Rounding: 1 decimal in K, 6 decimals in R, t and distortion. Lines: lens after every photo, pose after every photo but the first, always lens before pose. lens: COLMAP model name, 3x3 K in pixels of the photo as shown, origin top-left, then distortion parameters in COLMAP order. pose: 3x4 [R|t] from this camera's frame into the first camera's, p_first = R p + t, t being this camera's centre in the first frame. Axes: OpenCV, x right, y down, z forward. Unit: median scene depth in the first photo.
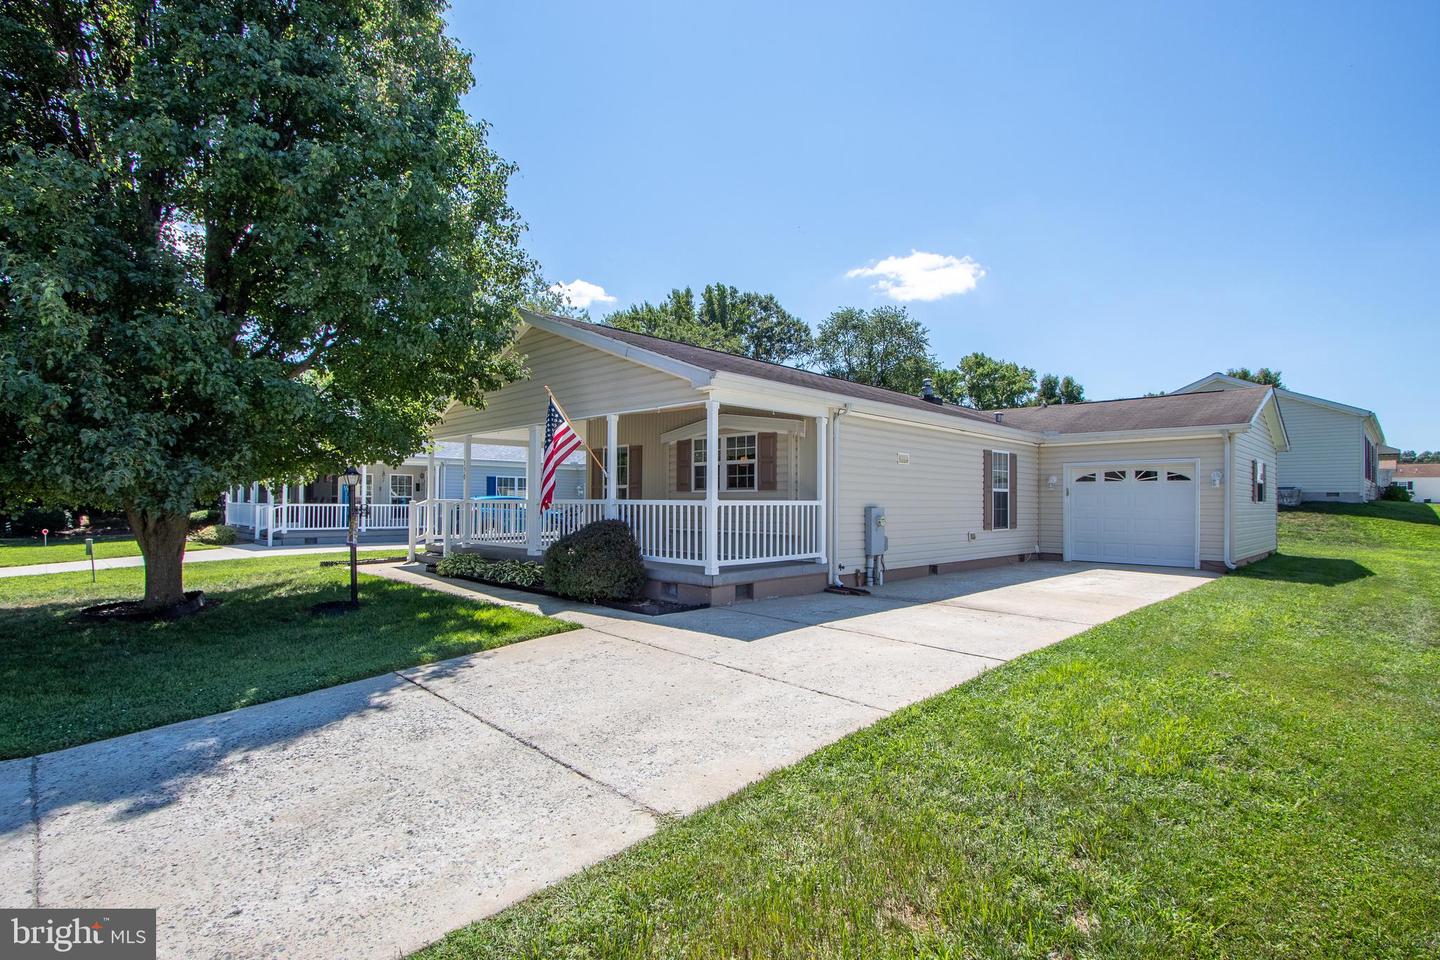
lens RADIAL K [[660.7, 0, 705.3], [0, 660.7, 496.2], [0, 0, 1]] dist [-0.015926, 0.002330]
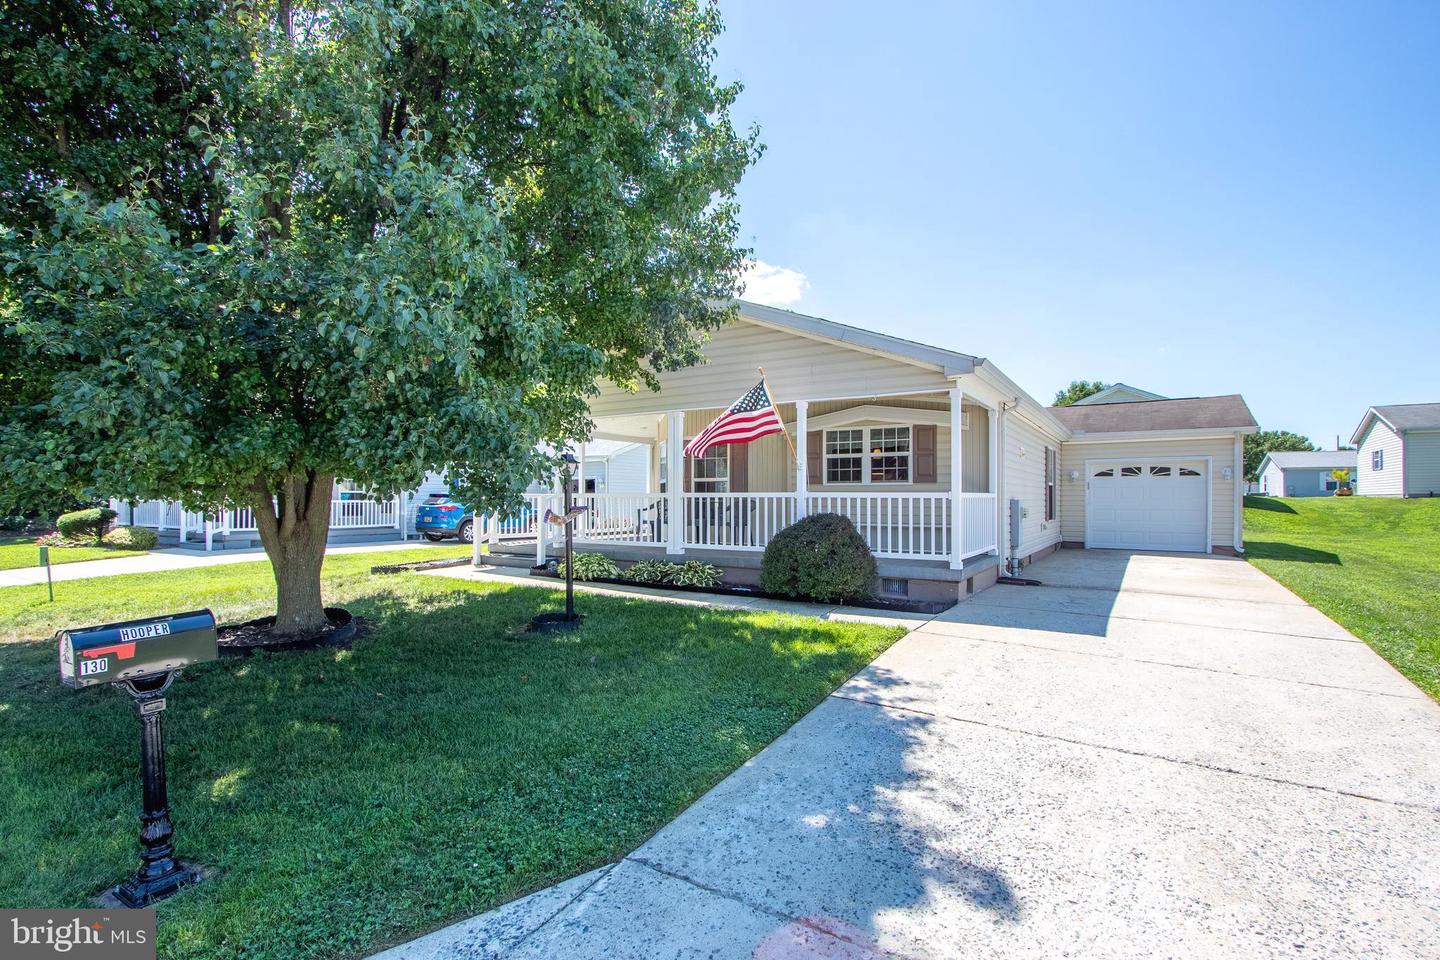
lens RADIAL K [[660.7, 0, 719.1], [0, 660.7, 488.1], [0, 0, 1]] dist [-0.015926, 0.002330]
pose [[0.976857, -0.000375, 0.213893, -0.433978], [0.001310, 0.999990, -0.004230, 0.002856], [-0.213889, 0.004412, 0.976848, 0.111541]]
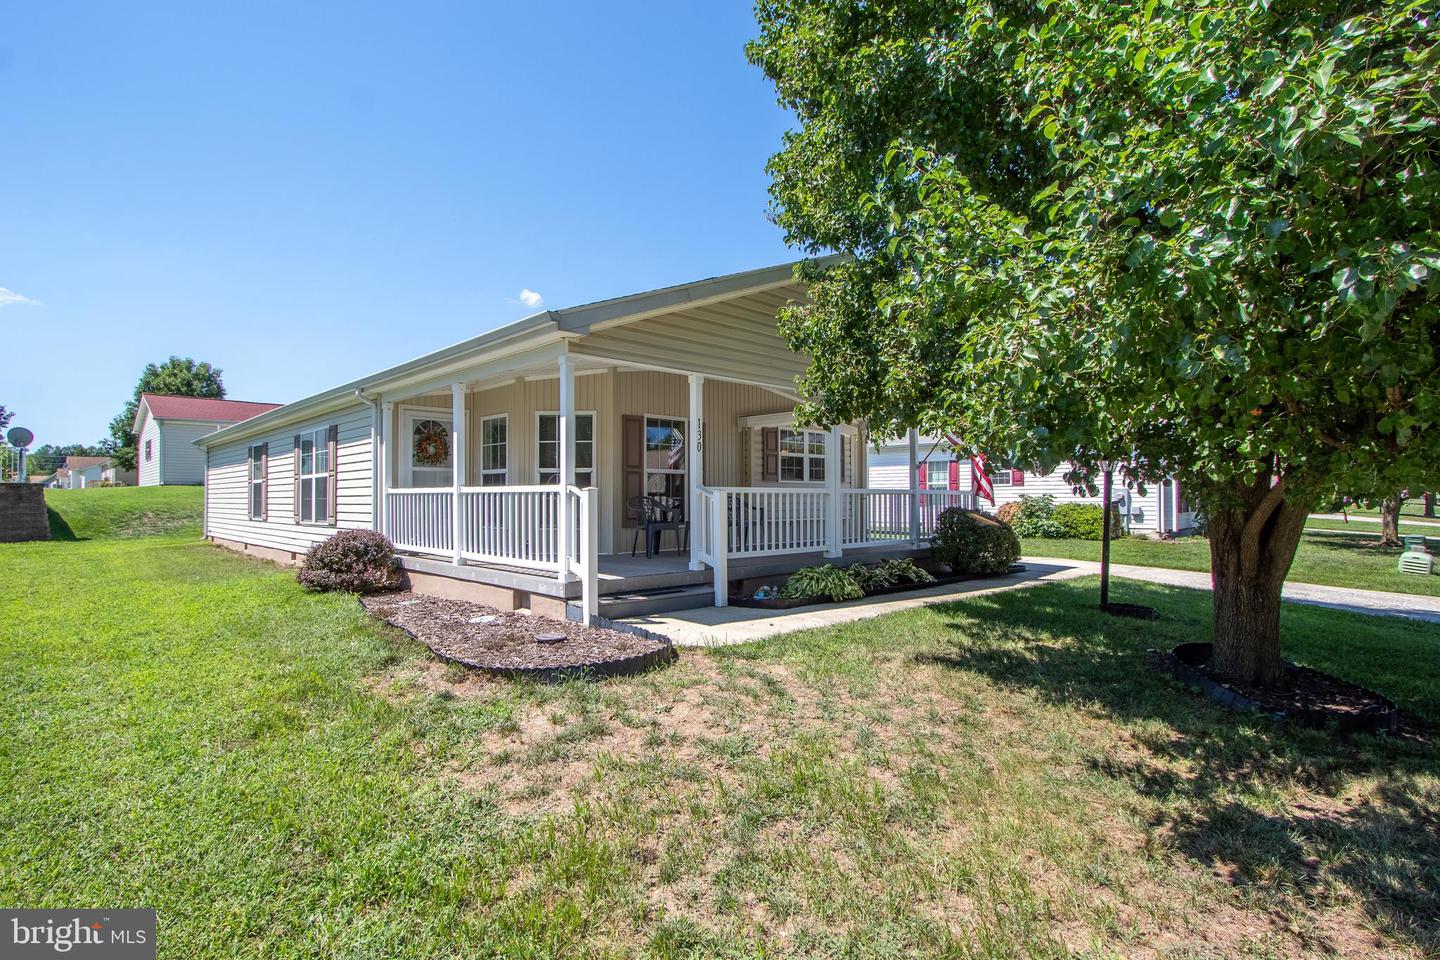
lens RADIAL K [[687.9, 0, 724.3], [0, 687.9, 484.1], [0, 0, 1]] dist [-0.014467, 0.001175]
pose [[-0.013762, 0.014755, 0.999796, -1.213703], [-0.006862, 0.999866, -0.014851, 0.015501], [-0.999882, -0.007065, -0.013659, 1.276128]]
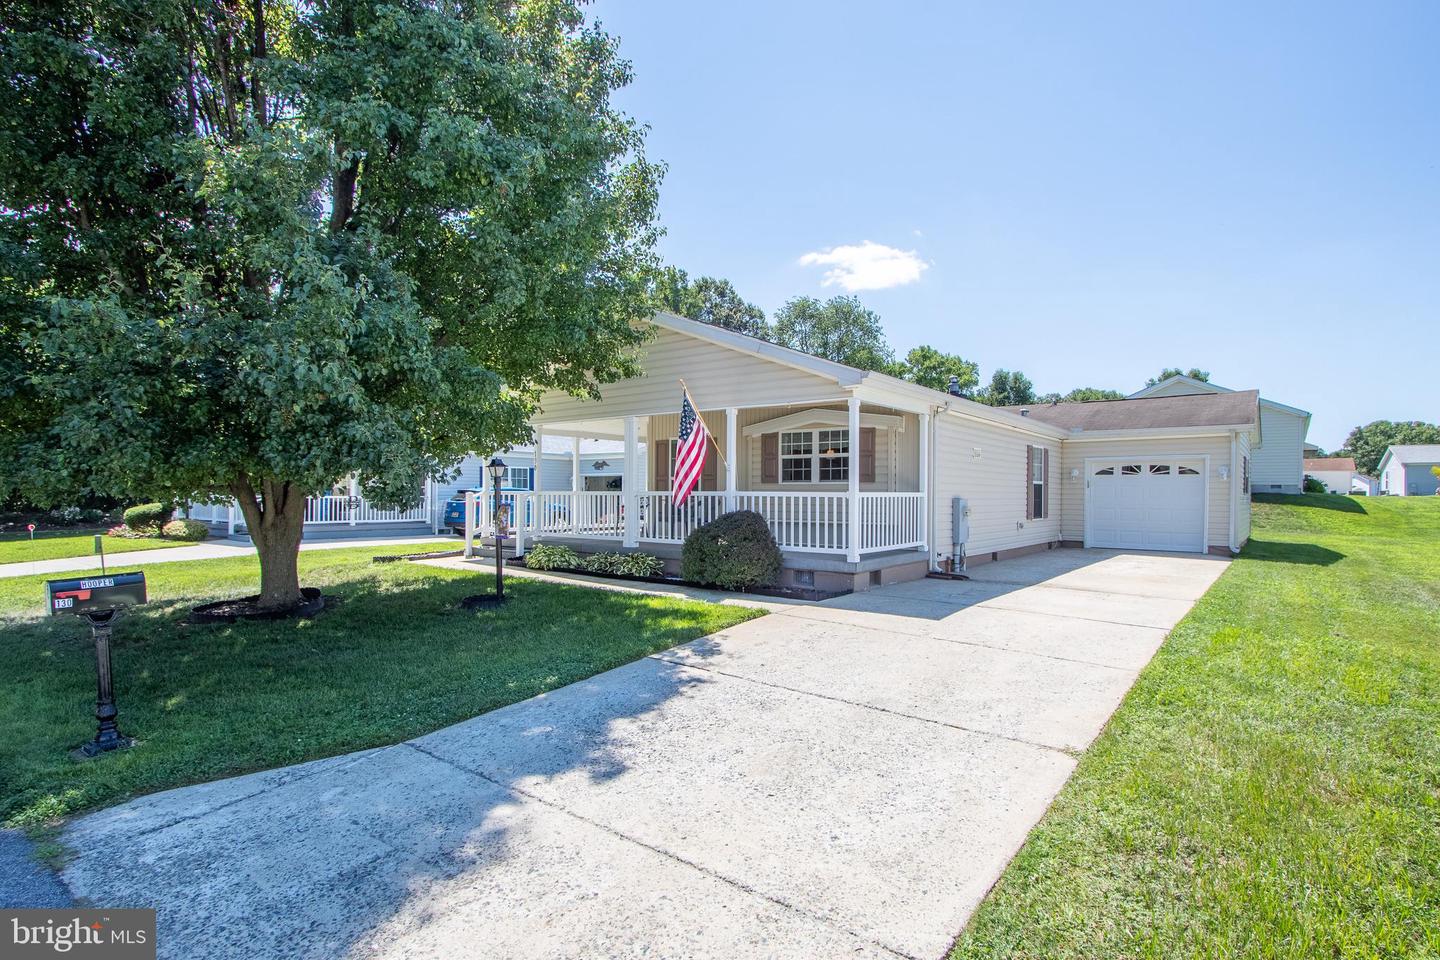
lens RADIAL K [[687.9, 0, 726.8], [0, 687.9, 491.1], [0, 0, 1]] dist [-0.014467, 0.001175]
pose [[0.990922, 0.000426, 0.134438, -0.271464], [-0.001272, 0.999980, 0.006209, -0.001962], [-0.134433, -0.006324, 0.990902, -0.055707]]
